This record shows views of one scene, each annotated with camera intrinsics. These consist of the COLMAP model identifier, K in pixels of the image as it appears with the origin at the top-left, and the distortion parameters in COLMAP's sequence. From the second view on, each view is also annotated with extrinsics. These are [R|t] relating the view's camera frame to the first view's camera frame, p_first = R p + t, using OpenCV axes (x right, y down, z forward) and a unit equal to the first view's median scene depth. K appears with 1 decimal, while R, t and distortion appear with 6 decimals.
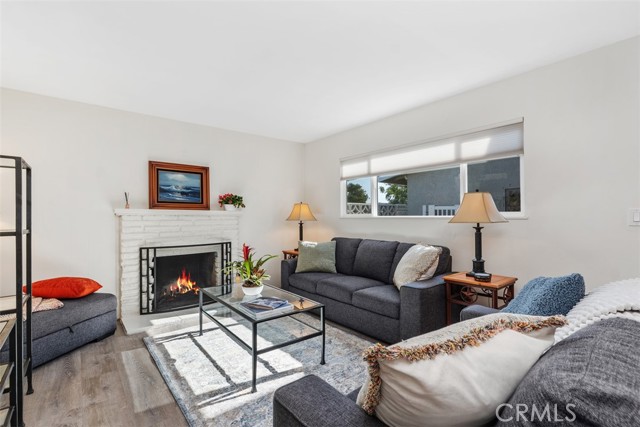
lens RADIAL K [[289.9, 0, 321.3], [0, 289.9, 215.0], [0, 0, 1]] dist [0.004003, -0.001164]
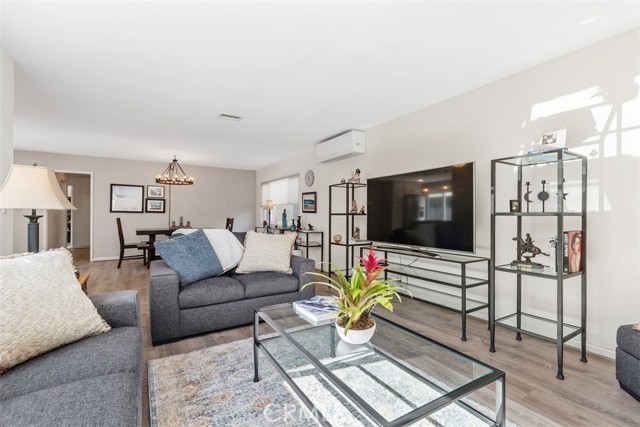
lens RADIAL K [[289.9, 0, 321.7], [0, 289.9, 208.8], [0, 0, 1]] dist [0.004003, -0.001164]
pose [[-0.988212, 0.010298, 0.152747, -0.193257], [0.006634, 0.999678, -0.024475, 0.032595], [-0.152950, -0.023173, -0.987962, 1.130898]]
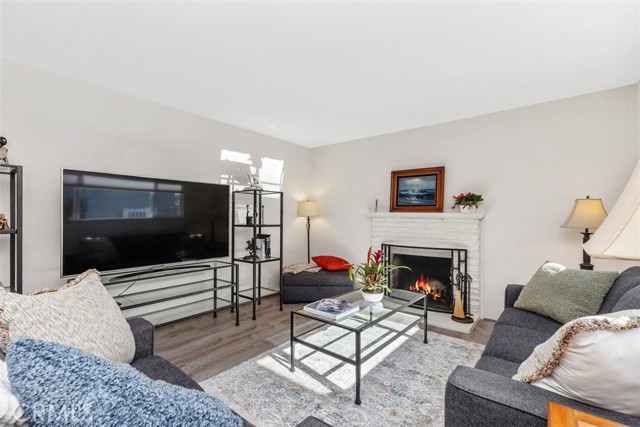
lens RADIAL K [[289.9, 0, 318.4], [0, 289.9, 215.0], [0, 0, 1]] dist [0.004003, -0.001164]
pose [[0.198523, -0.002738, -0.980092, 0.487411], [-0.005016, 0.999980, -0.003809, -0.003122], [0.980083, 0.005672, 0.198506, 0.463361]]
